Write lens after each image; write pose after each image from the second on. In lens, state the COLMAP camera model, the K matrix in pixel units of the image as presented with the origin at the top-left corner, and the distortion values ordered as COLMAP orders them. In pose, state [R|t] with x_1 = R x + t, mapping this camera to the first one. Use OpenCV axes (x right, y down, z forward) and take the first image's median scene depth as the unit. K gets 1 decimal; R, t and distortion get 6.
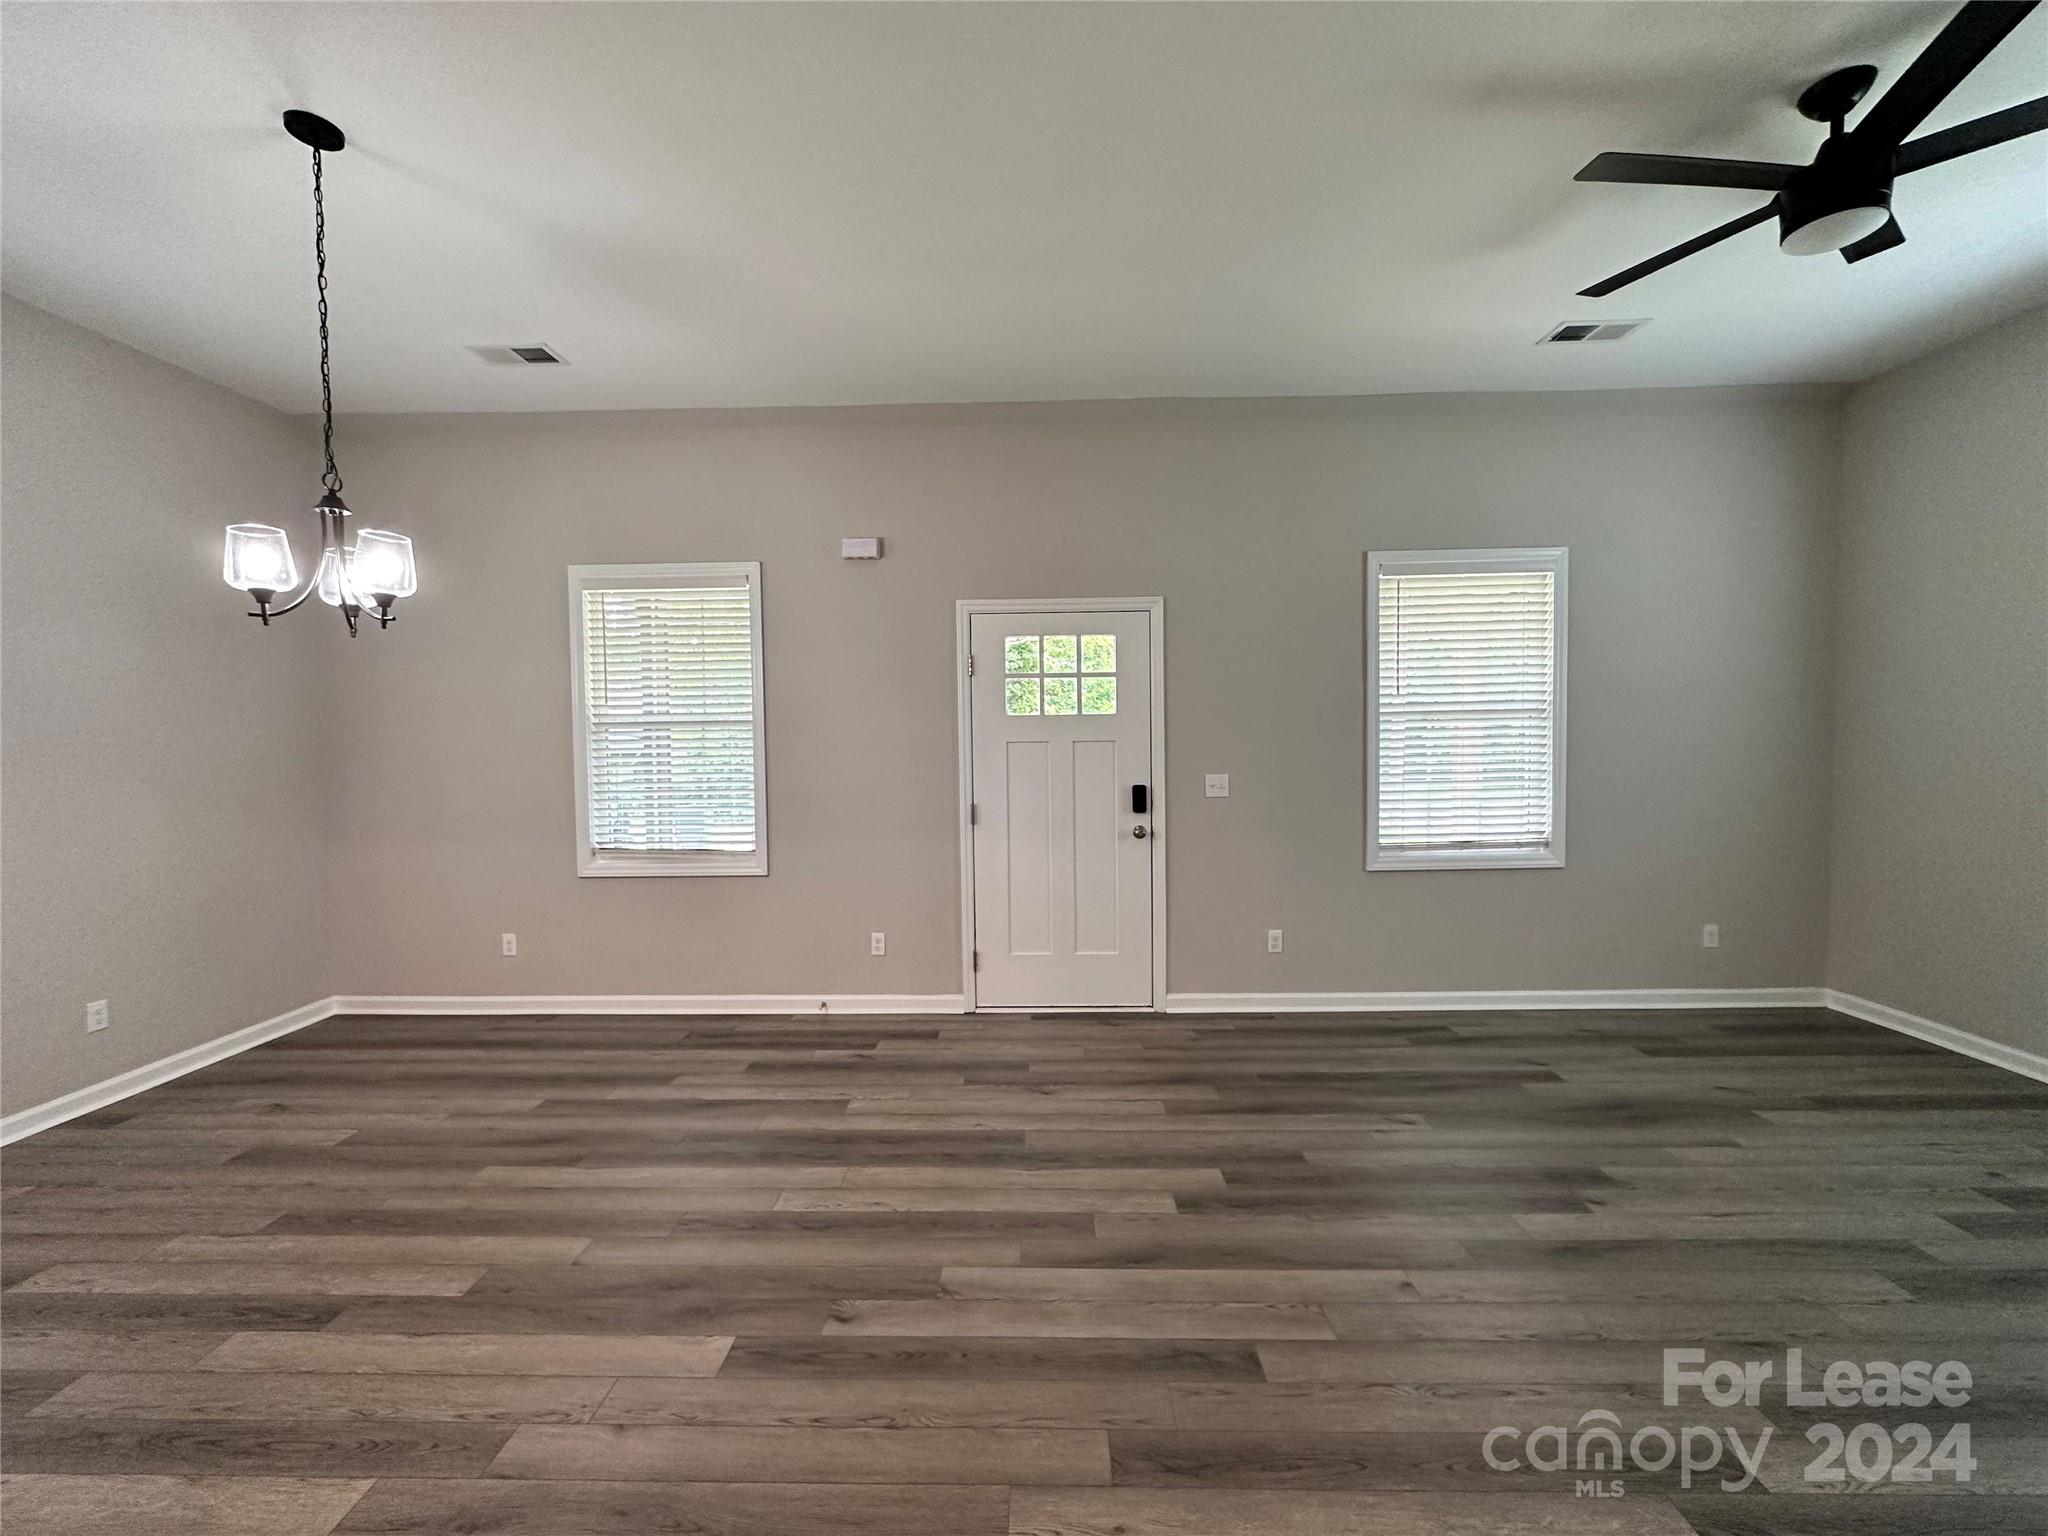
lens RADIAL K [[816.6, 0, 1022.6], [0, 816.6, 762.6], [0, 0, 1]] dist [-0.004891, 0.001220]
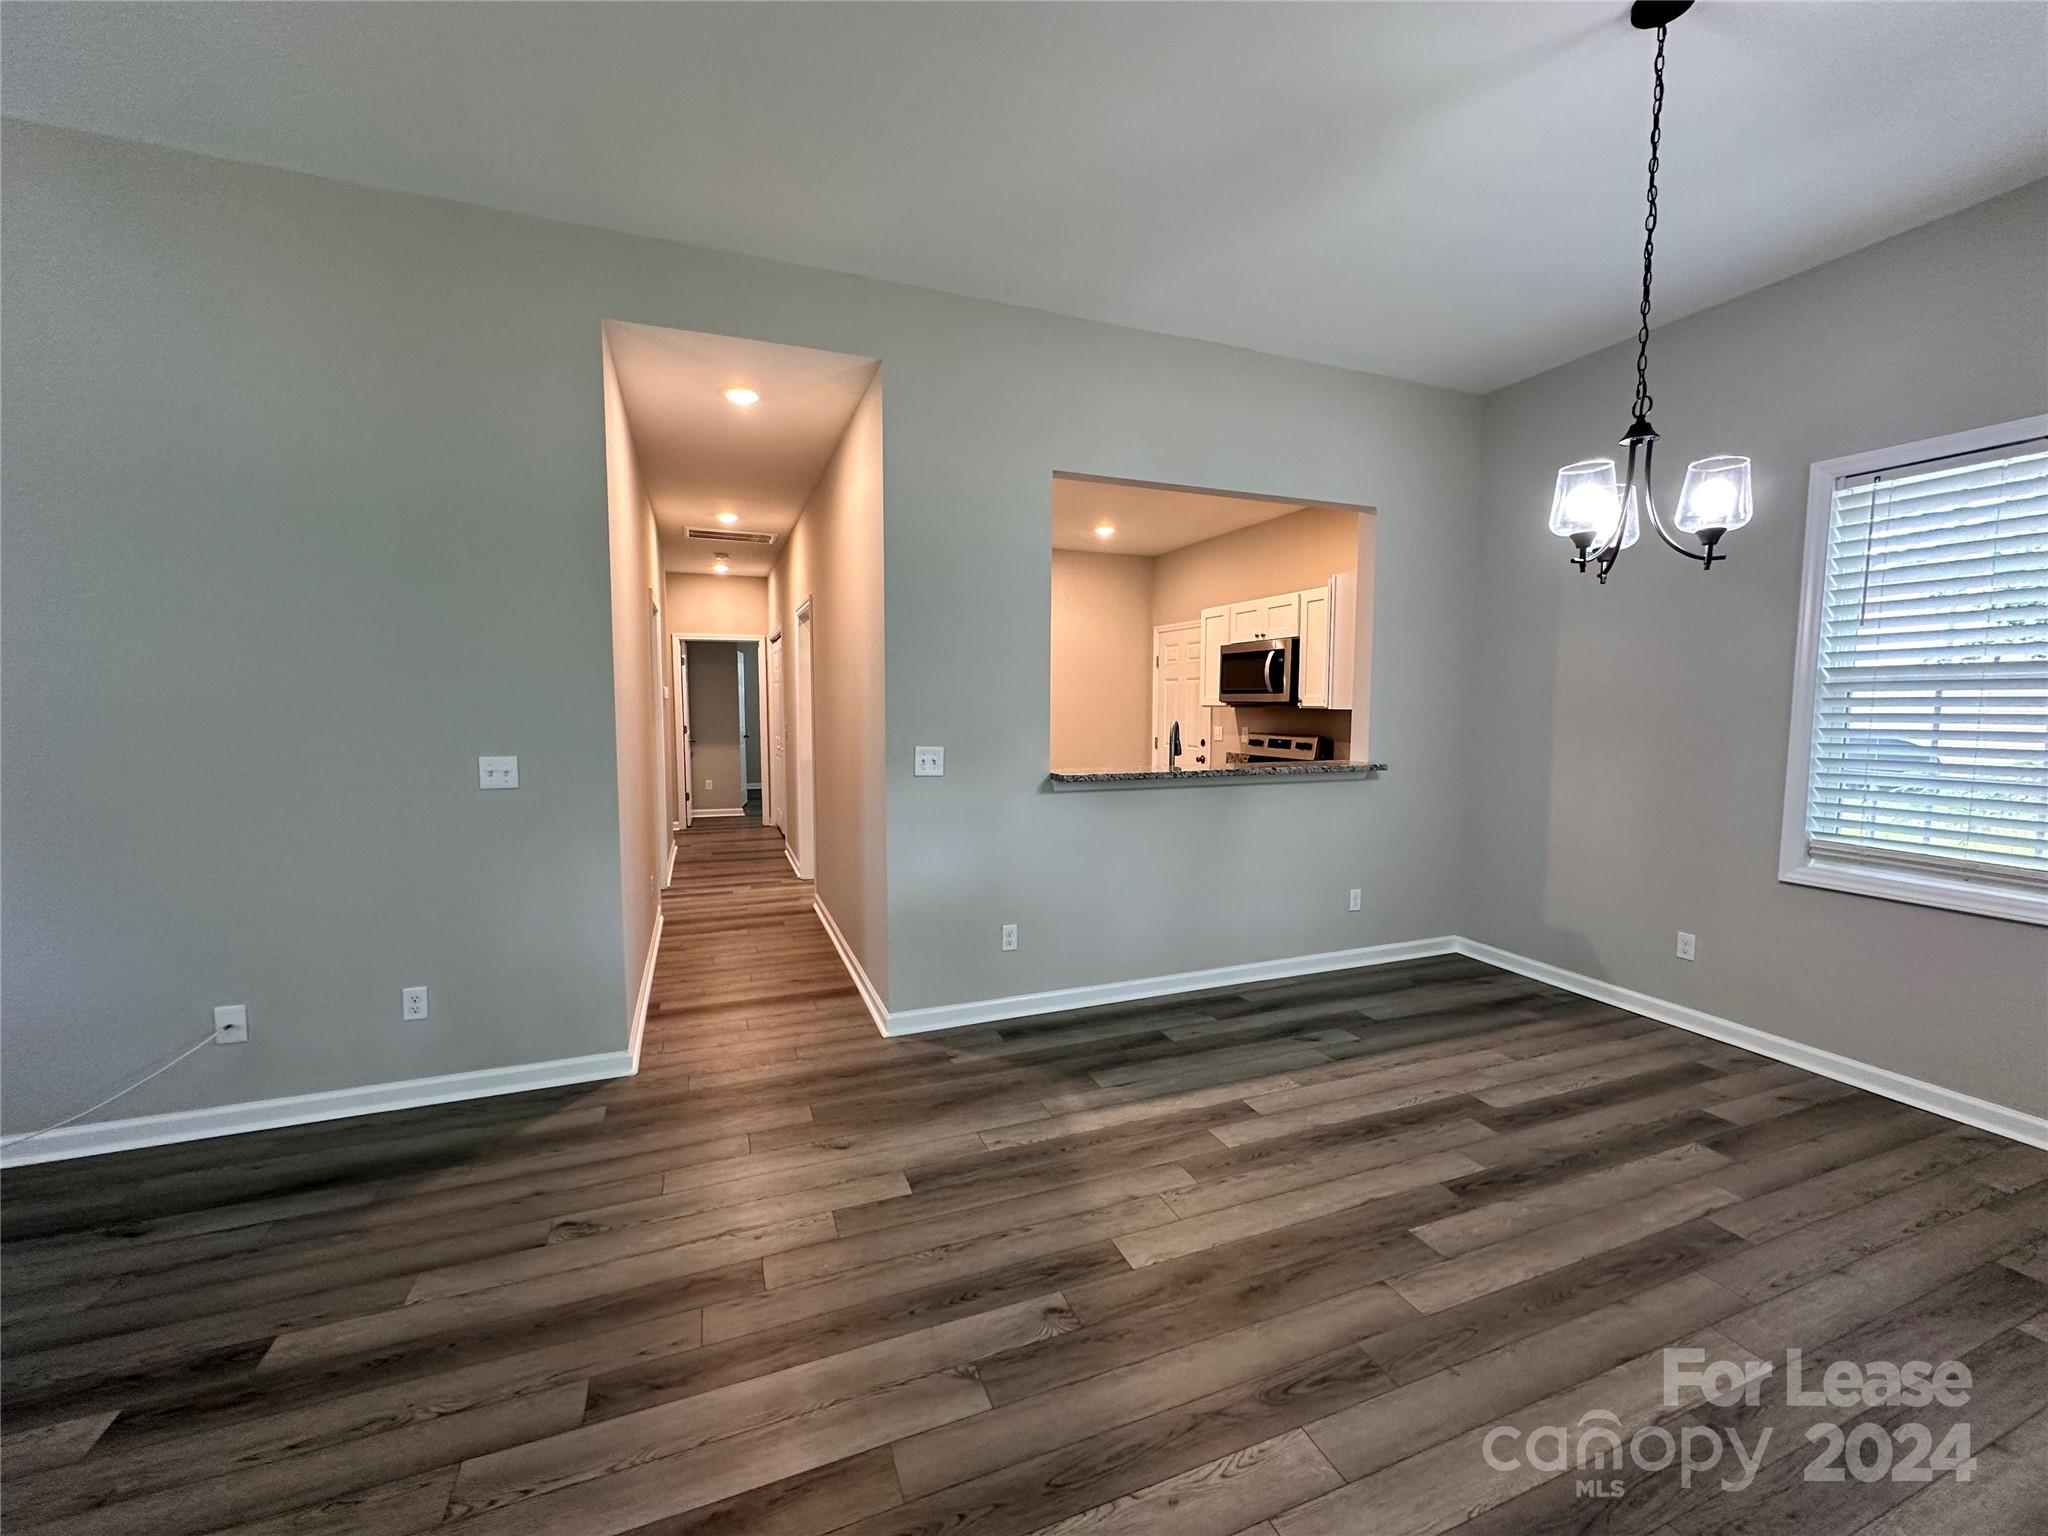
lens RADIAL K [[816.6, 0, 1024.5], [0, 816.6, 770.1], [0, 0, 1]] dist [-0.004891, 0.001220]
pose [[-0.922398, 0.039862, -0.384179, 0.124796], [-0.006883, 0.992806, 0.119537, -0.045943], [0.386180, 0.112905, -0.915488, 1.469591]]
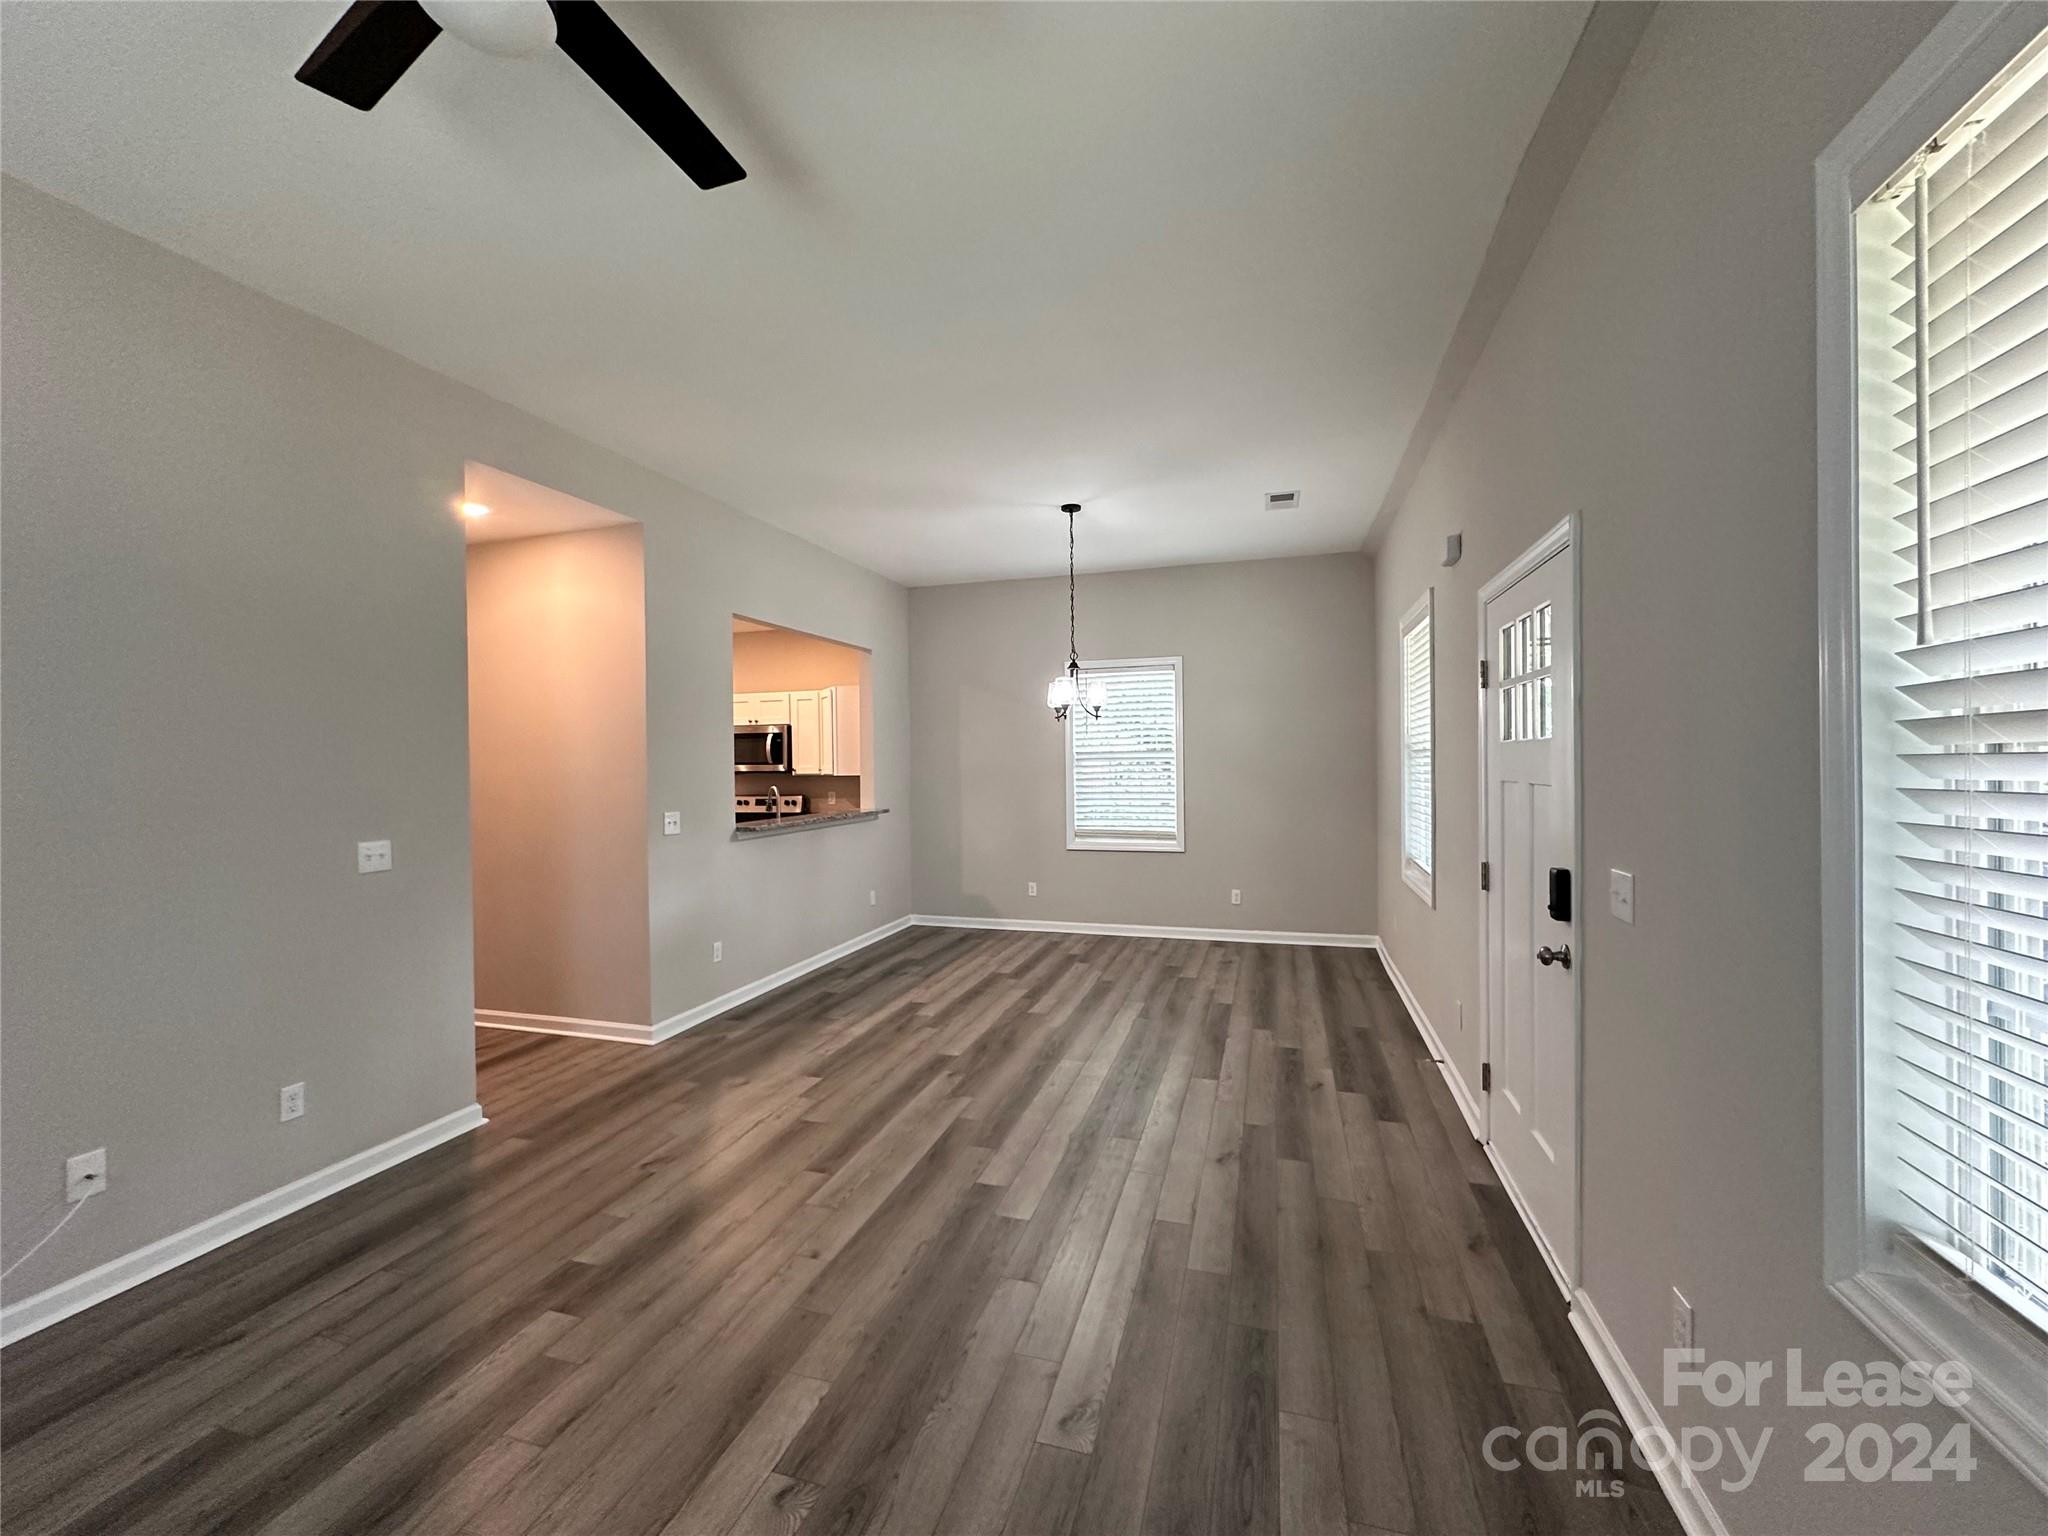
lens RADIAL K [[816.6, 0, 1025.0], [0, 816.6, 770.7], [0, 0, 1]] dist [-0.004891, 0.001220]
pose [[-0.269633, 0.025816, -0.962617, 1.299409], [-0.017574, 0.999342, 0.031723, -0.082827], [0.962803, 0.025471, -0.269002, 1.375395]]
